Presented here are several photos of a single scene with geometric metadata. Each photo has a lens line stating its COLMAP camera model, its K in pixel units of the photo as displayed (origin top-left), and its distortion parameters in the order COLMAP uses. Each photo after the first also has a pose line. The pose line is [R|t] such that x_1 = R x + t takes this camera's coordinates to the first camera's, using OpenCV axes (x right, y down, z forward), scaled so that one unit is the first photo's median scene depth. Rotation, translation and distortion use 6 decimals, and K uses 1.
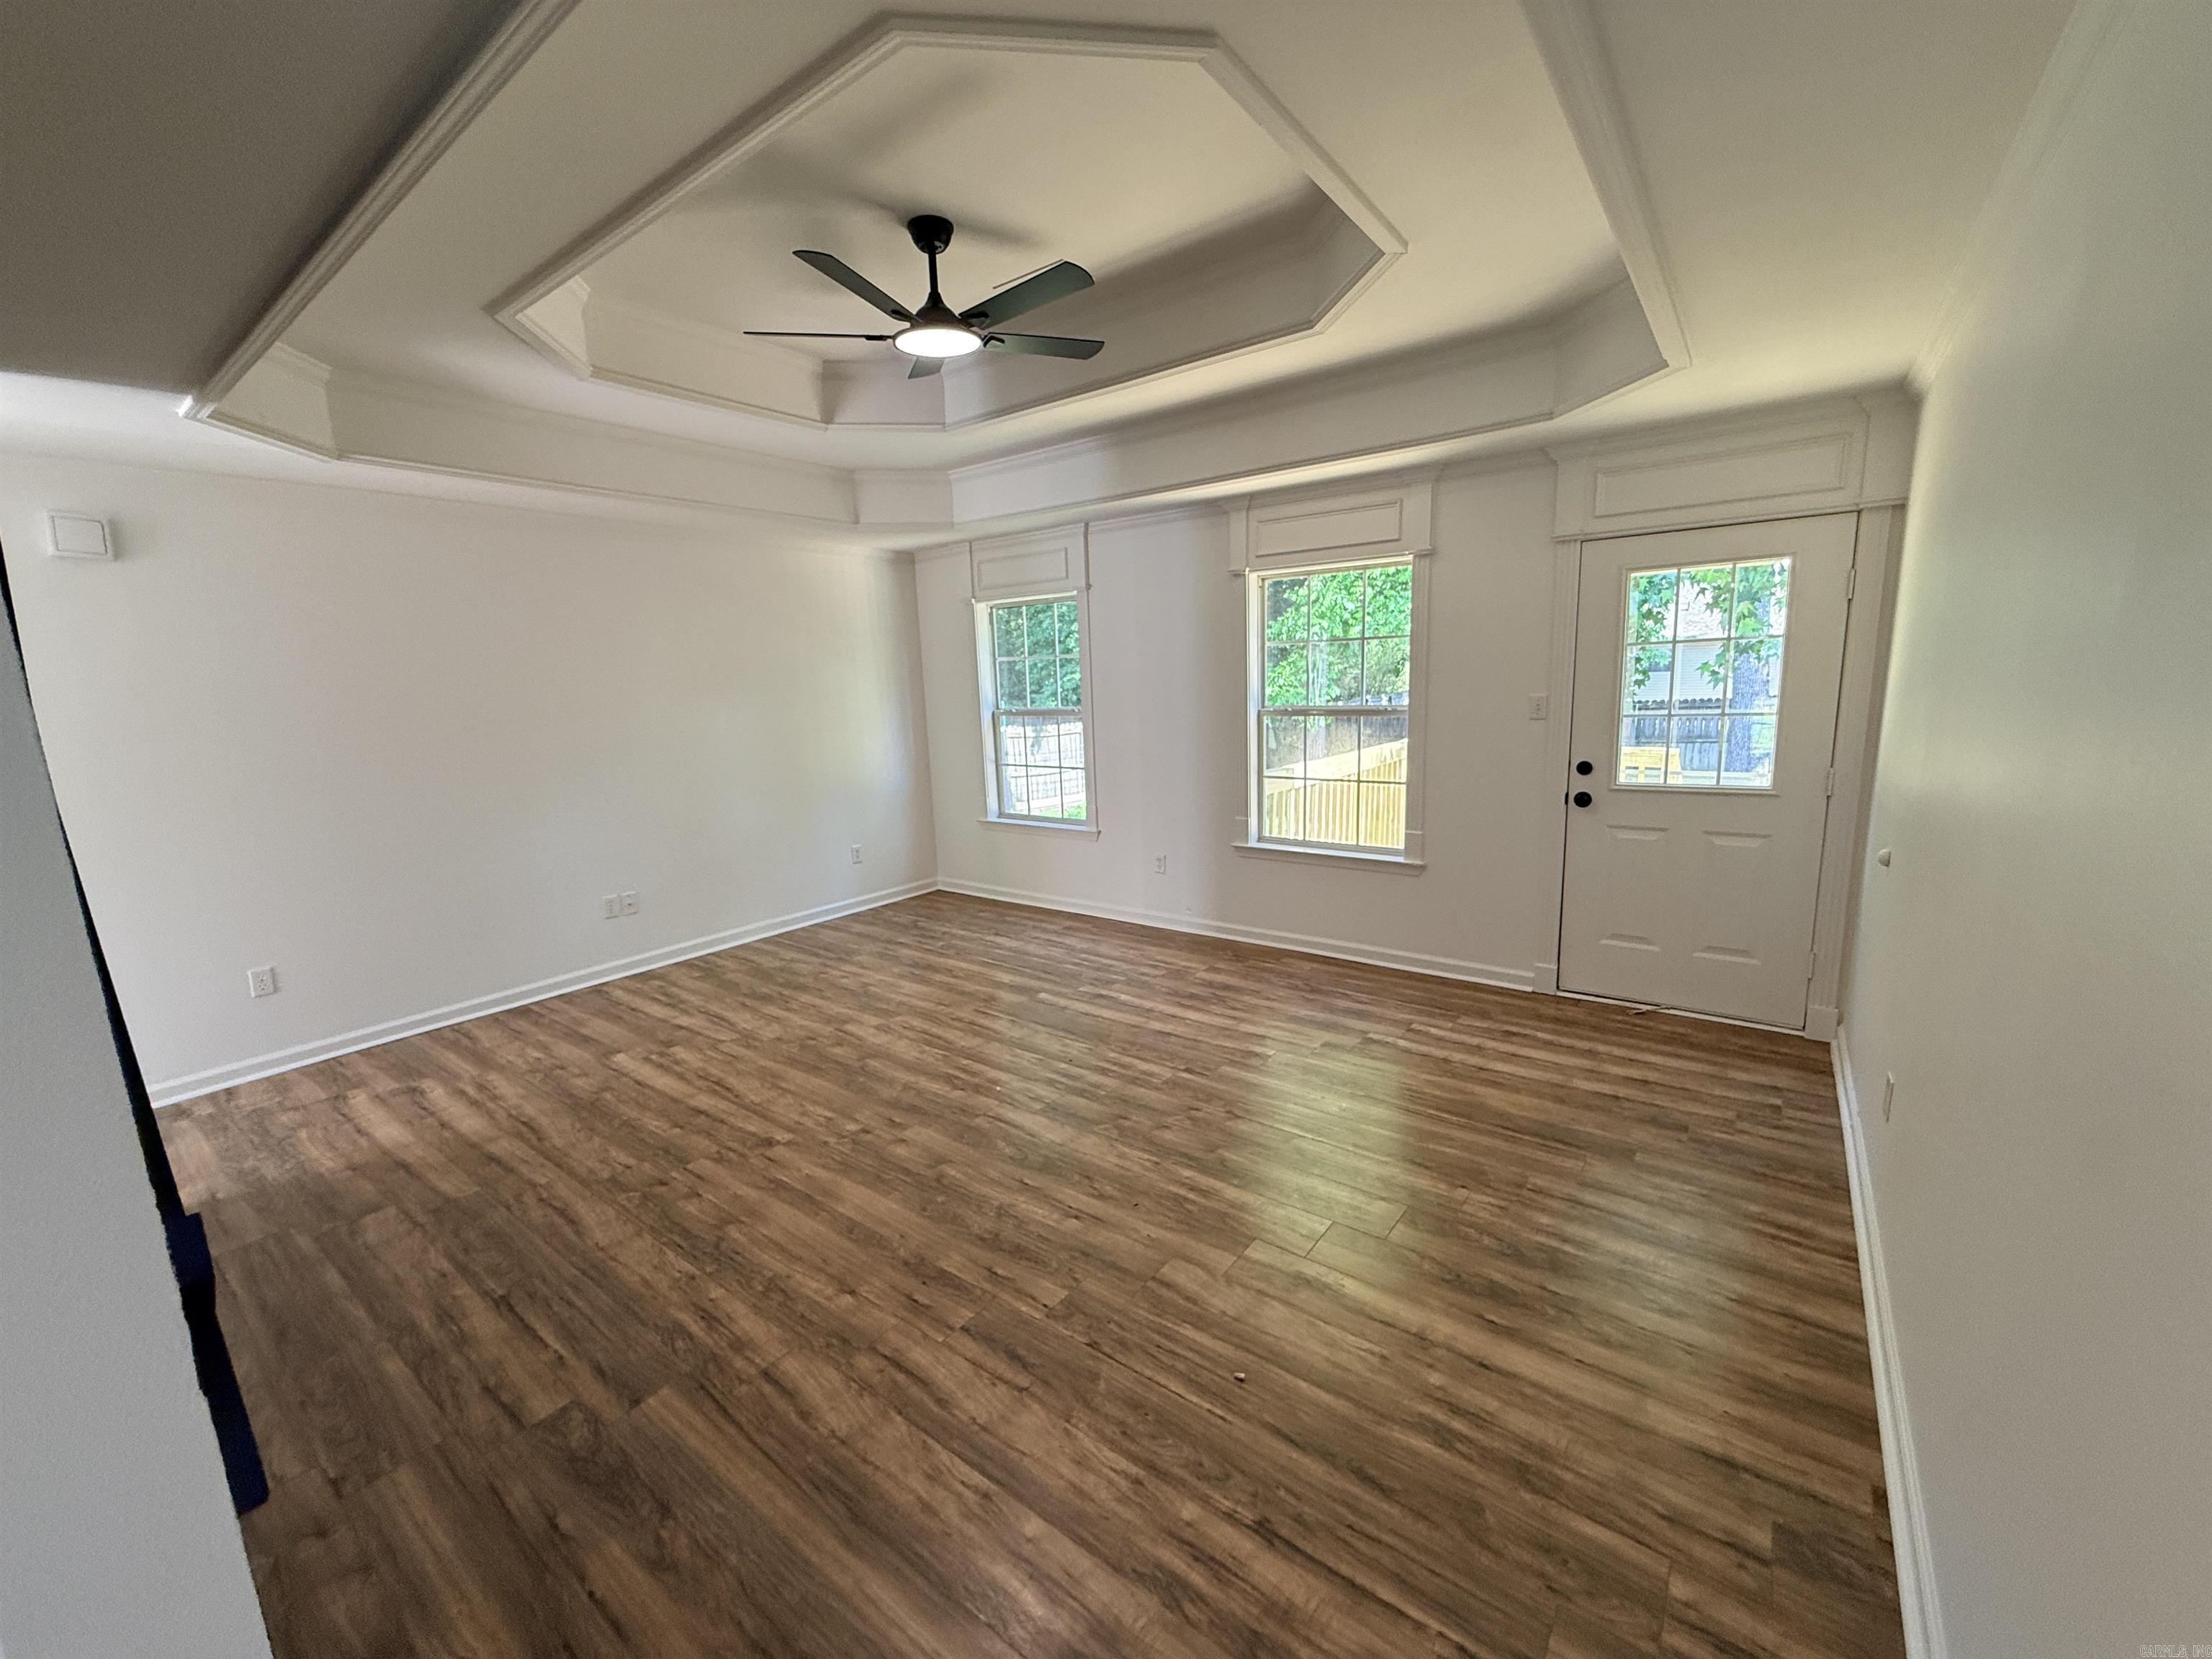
lens RADIAL K [[882.4, 0, 1102.0], [0, 882.4, 830.7], [0, 0, 1]] dist [-0.001308, 0.000596]
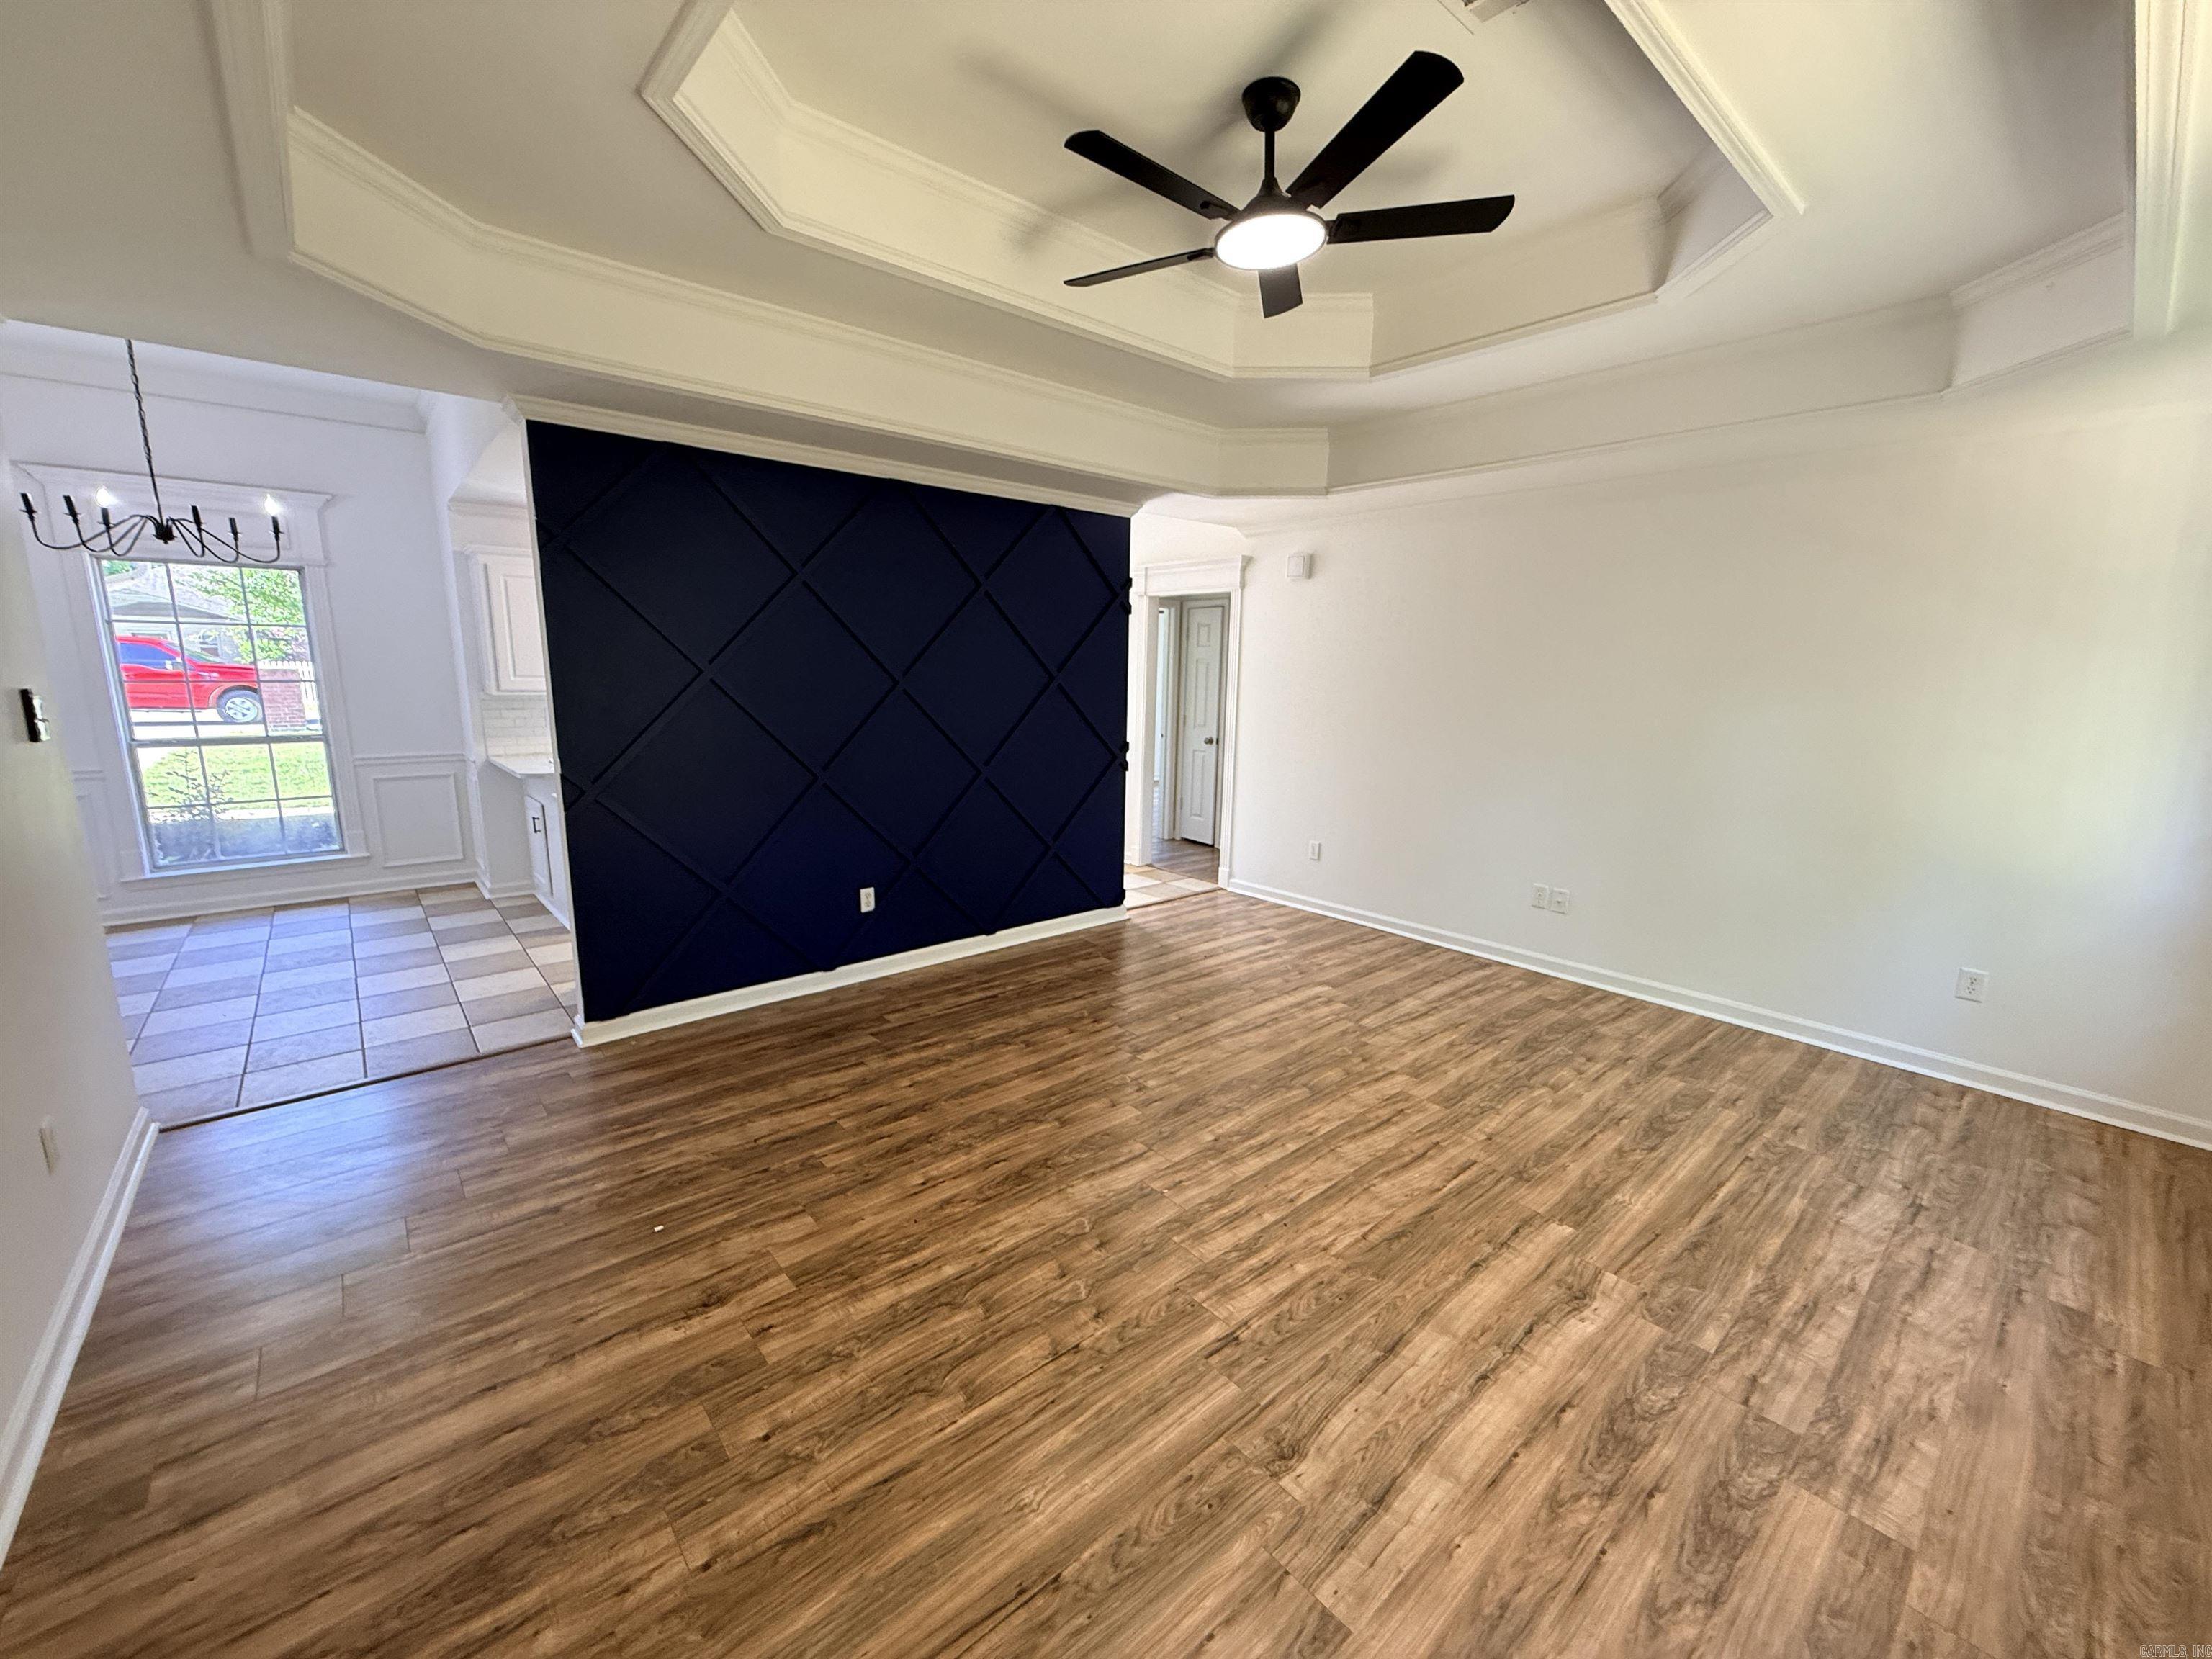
lens RADIAL K [[882.4, 0, 1102.0], [0, 882.4, 830.7], [0, 0, 1]] dist [-0.001308, 0.000596]
pose [[-0.207621, 0.211658, -0.955036, 0.585987], [-0.178620, 0.951693, 0.249749, -0.179828], [0.961763, 0.222442, -0.159785, 0.897443]]
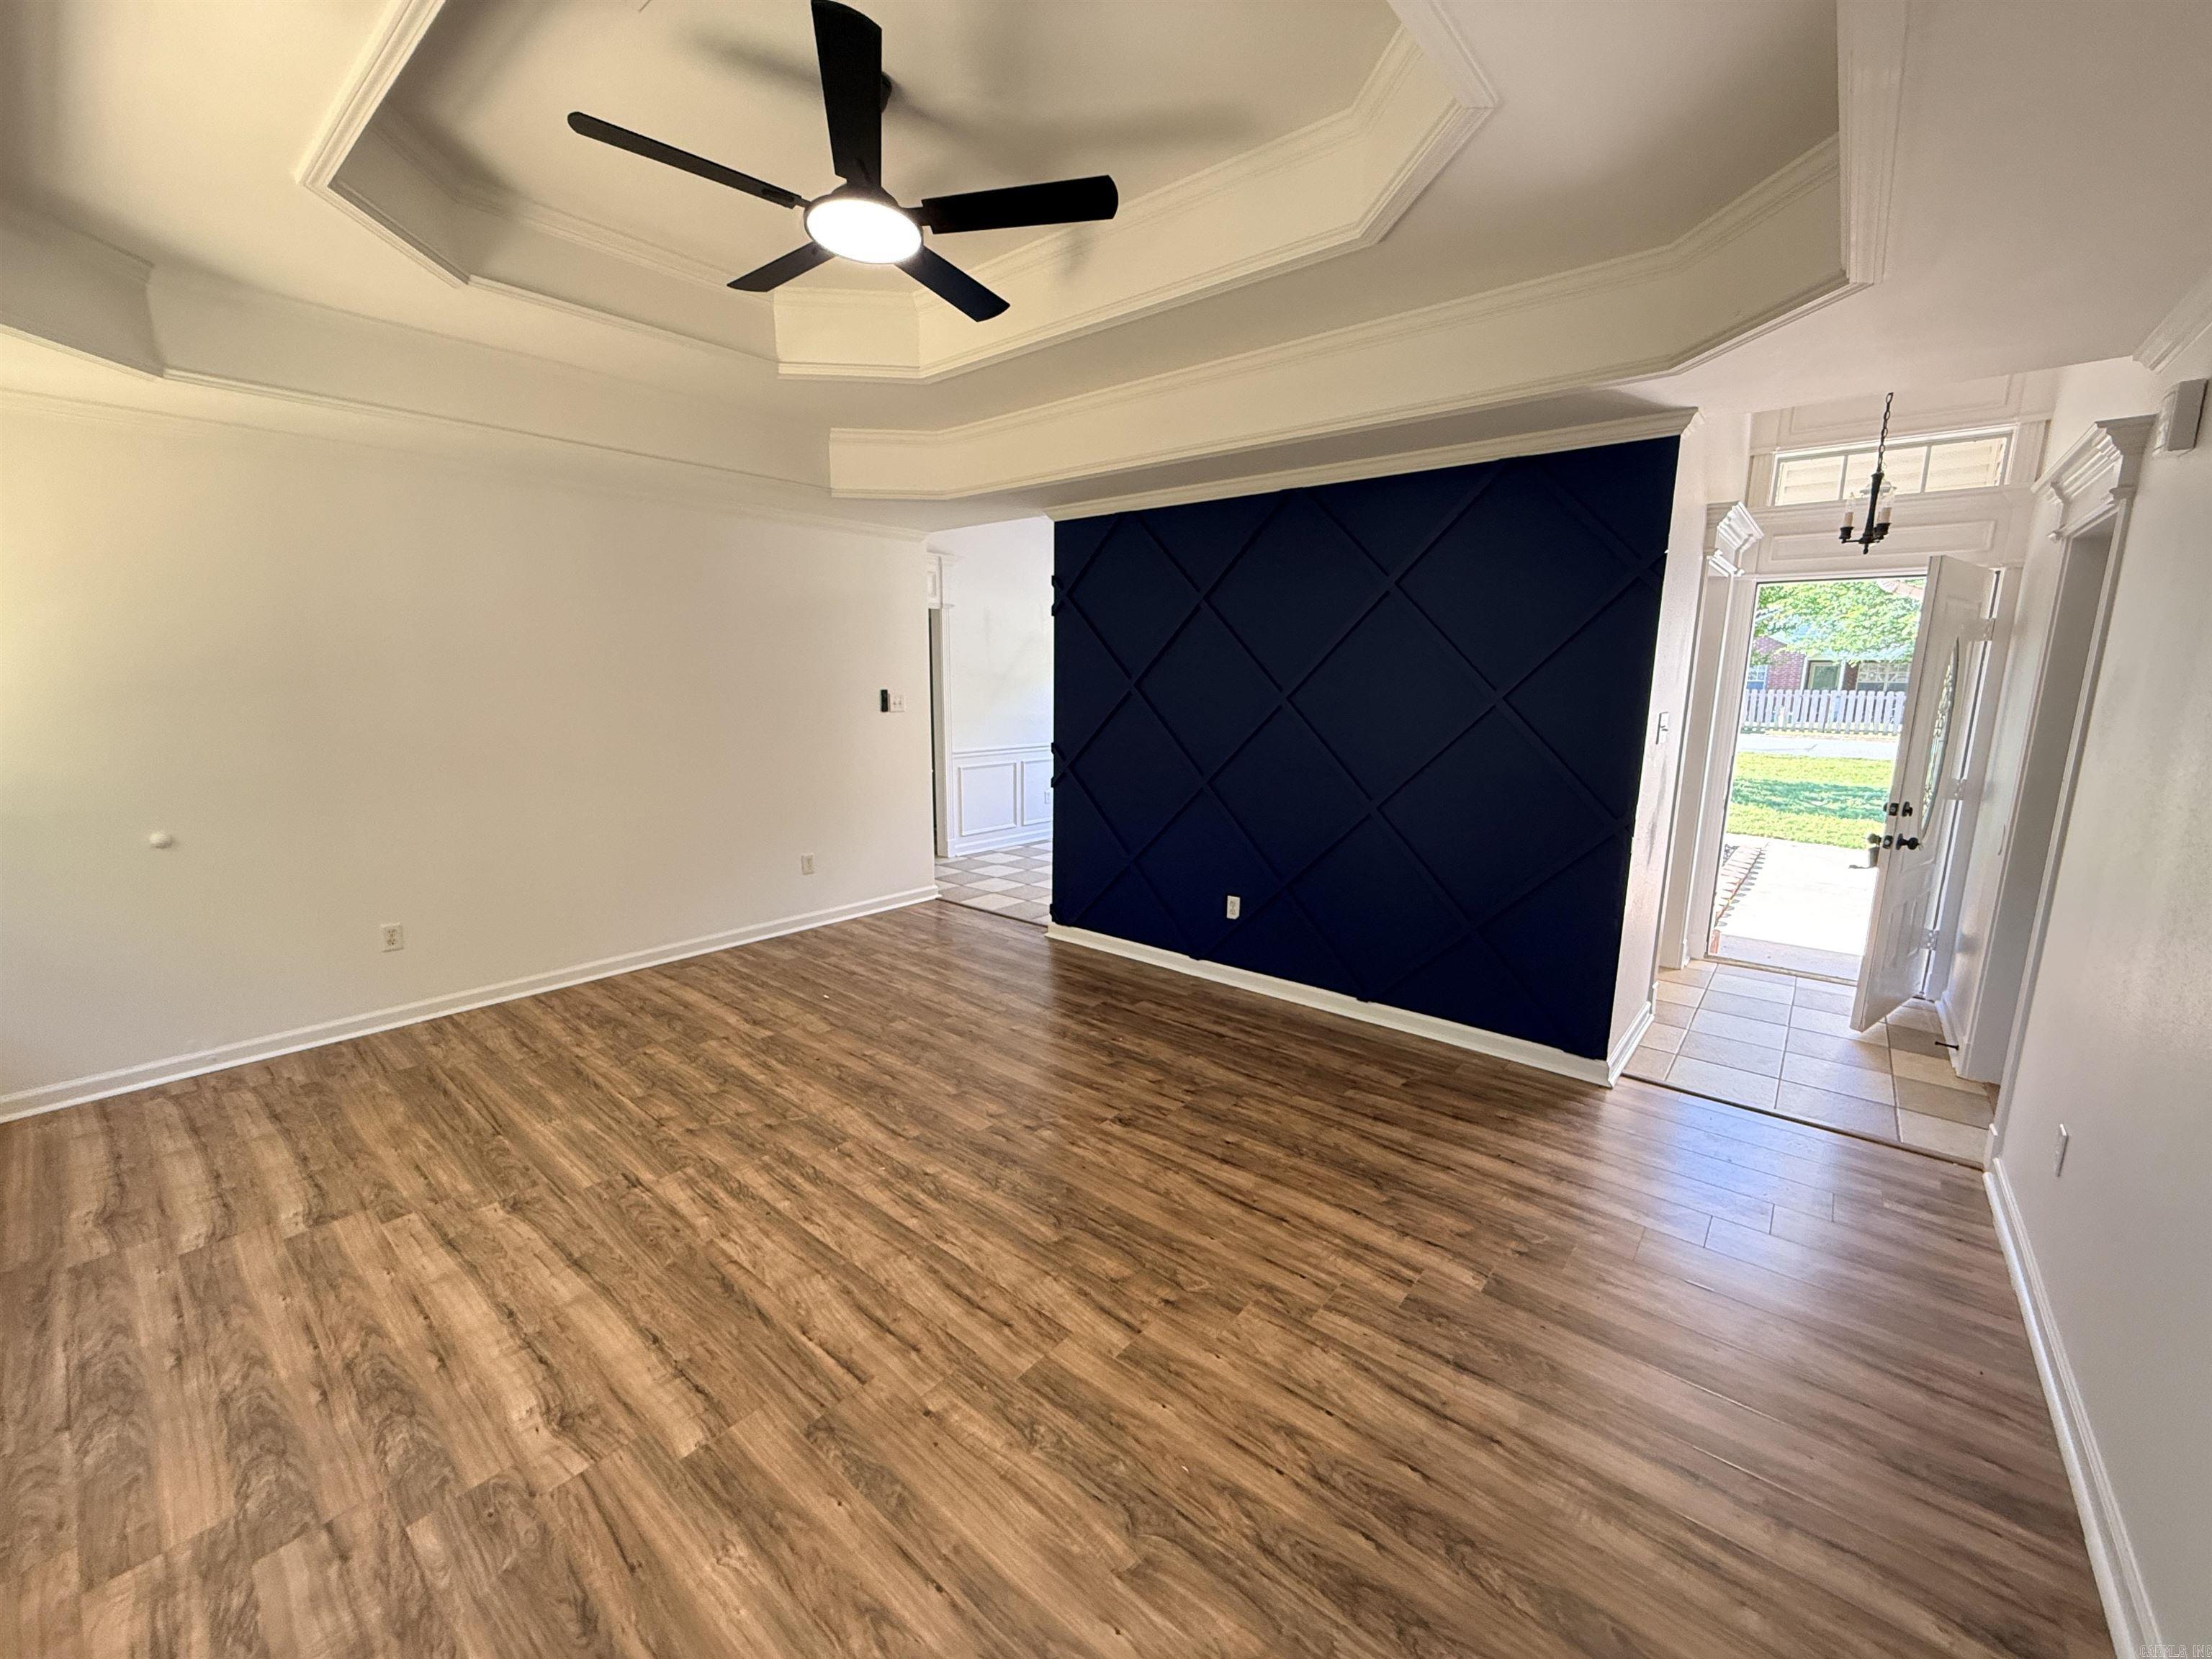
lens RADIAL K [[882.4, 0, 1102.0], [0, 882.4, 830.7], [0, 0, 1]] dist [-0.001308, 0.000596]
pose [[-0.998474, 0.016478, 0.052710, -0.345174], [0.033560, 0.939039, 0.342168, -0.262309], [-0.043859, 0.343415, -0.938159, 1.539921]]
